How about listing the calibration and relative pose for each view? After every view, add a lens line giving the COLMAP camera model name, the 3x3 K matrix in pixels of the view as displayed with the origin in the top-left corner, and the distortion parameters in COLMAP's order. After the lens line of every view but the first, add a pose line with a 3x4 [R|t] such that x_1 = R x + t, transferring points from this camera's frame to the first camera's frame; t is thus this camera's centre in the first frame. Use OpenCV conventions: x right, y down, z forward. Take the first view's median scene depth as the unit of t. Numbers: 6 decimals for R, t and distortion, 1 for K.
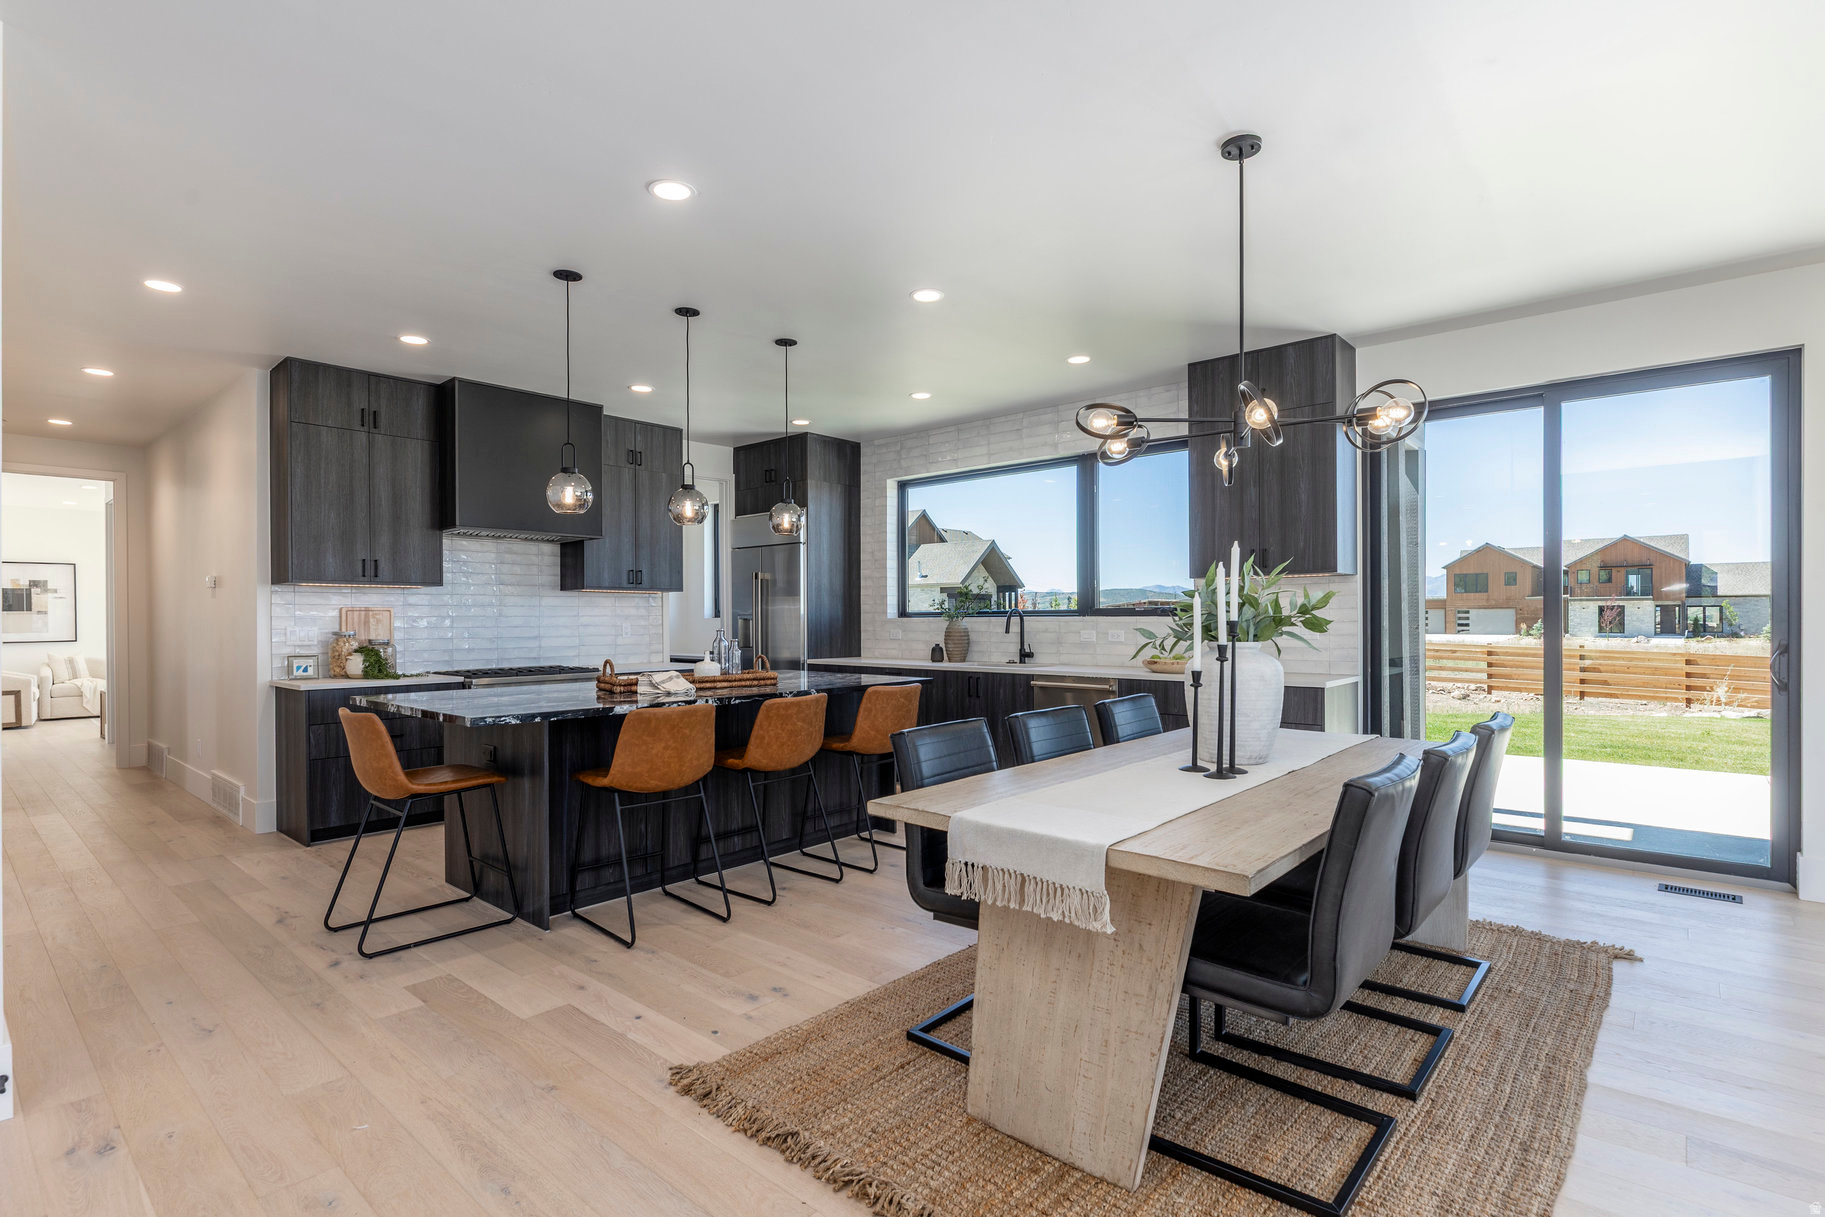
lens RADIAL K [[913.9, 0, 925.5], [0, 913.9, 619.9], [0, 0, 1]] dist [-0.004940, -0.001215]
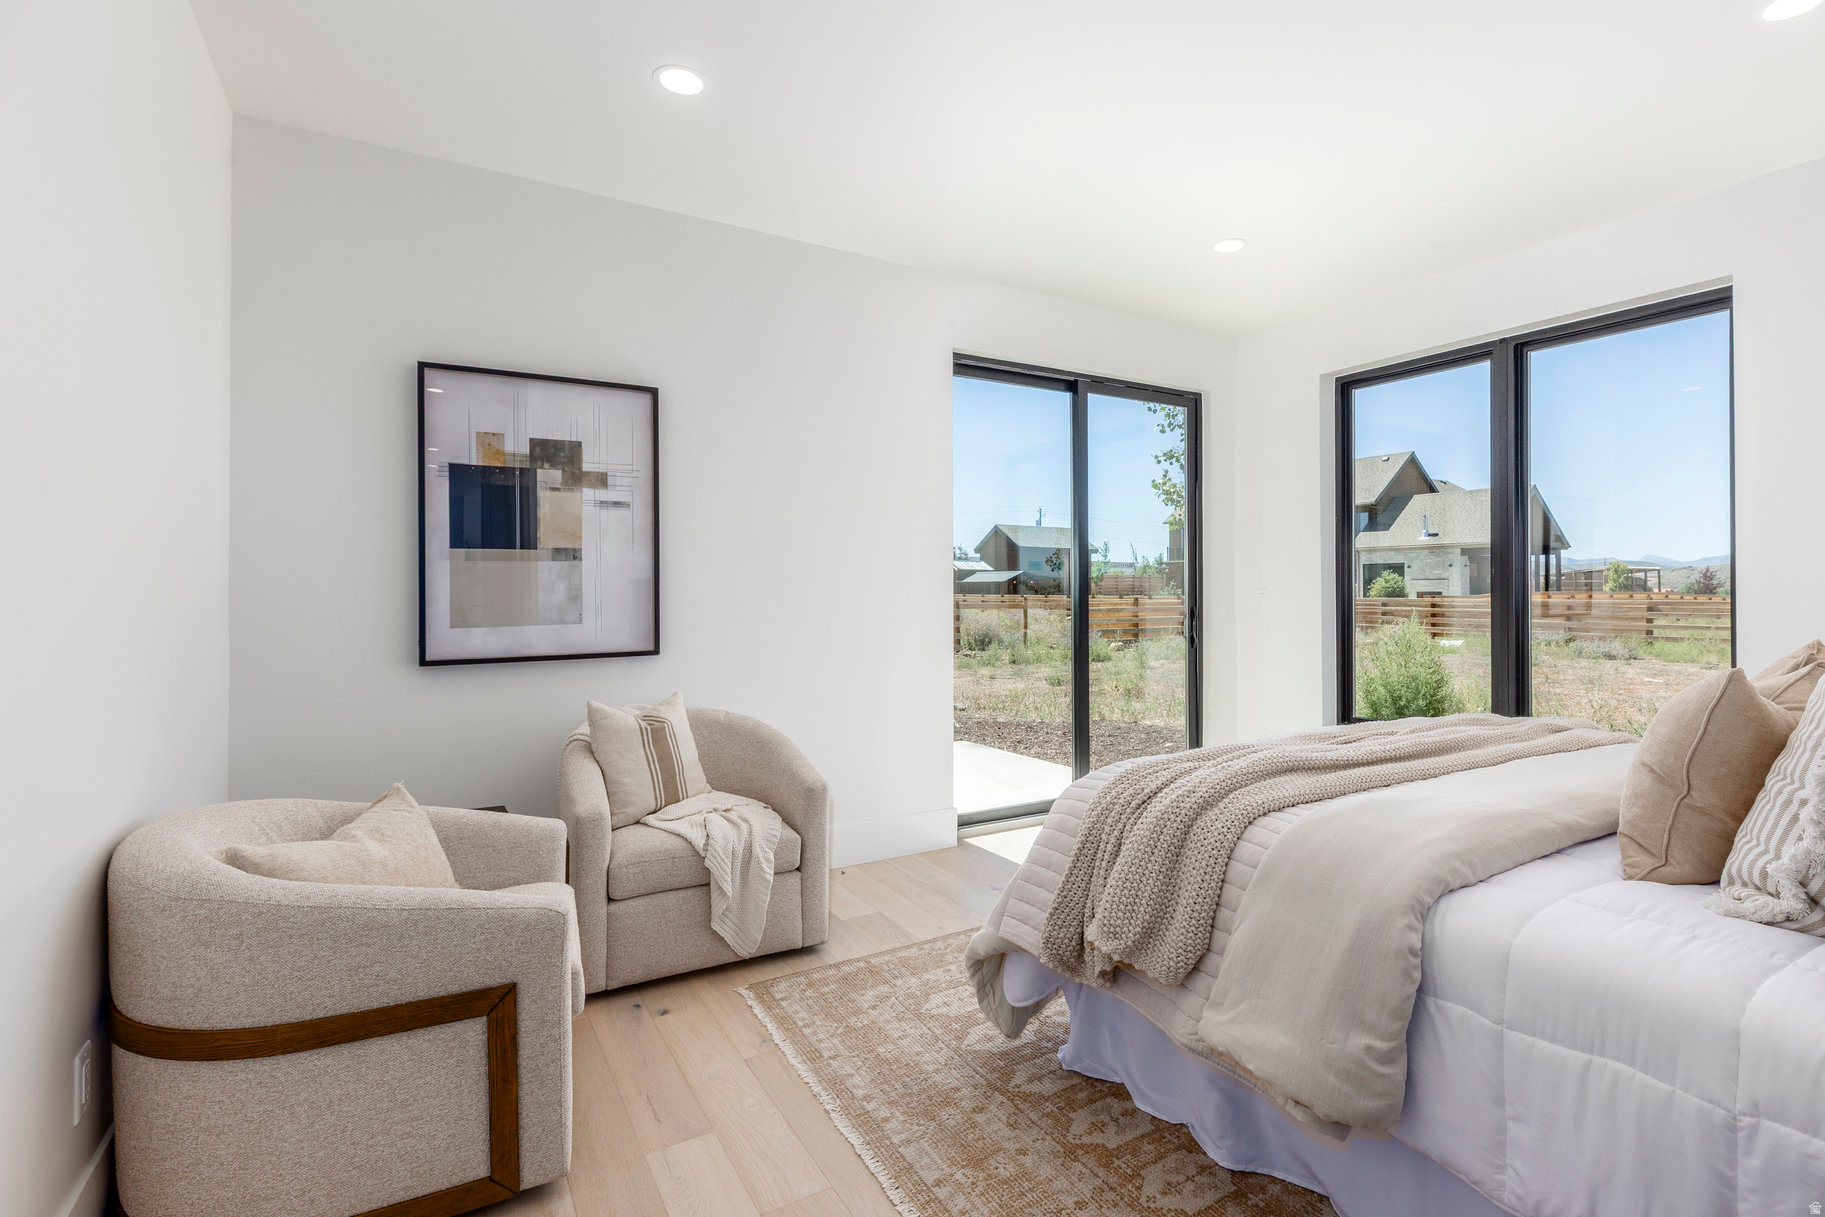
lens RADIAL K [[820.7, 0, 911.6], [0, 820.7, 596.1], [0, 0, 1]] dist [0.007425, 0.000098]
pose [[0.951473, 0.007430, -0.307644, -0.219163], [-0.005056, 0.999951, 0.008513, 0.000652], [0.307692, -0.006544, 0.951463, 0.218672]]
